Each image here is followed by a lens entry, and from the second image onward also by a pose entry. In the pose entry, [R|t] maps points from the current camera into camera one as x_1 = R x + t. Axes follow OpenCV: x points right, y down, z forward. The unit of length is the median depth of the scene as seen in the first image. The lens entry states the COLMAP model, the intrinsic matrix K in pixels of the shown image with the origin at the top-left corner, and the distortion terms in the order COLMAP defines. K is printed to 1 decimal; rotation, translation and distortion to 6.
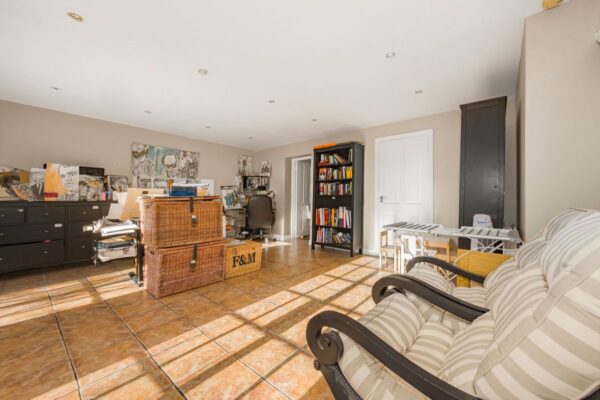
lens RADIAL K [[229.3, 0, 302.0], [0, 229.3, 199.3], [0, 0, 1]] dist [0.001298, 0.000207]
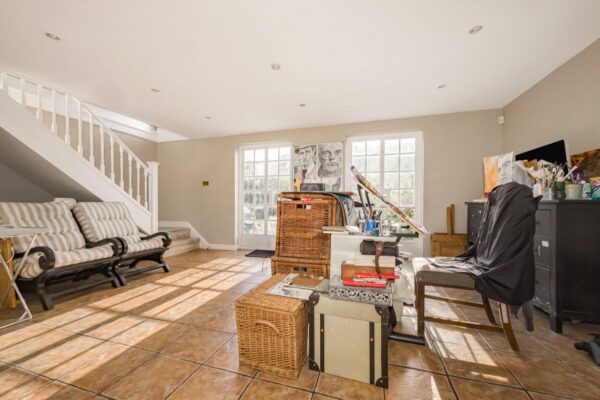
lens RADIAL K [[229.3, 0, 302.0], [0, 229.3, 199.3], [0, 0, 1]] dist [0.001298, 0.000207]
pose [[-0.912950, -0.001504, -0.408070, -0.153178], [0.003070, 0.999940, -0.010554, 0.009418], [0.408061, -0.010888, -0.912890, 1.971199]]
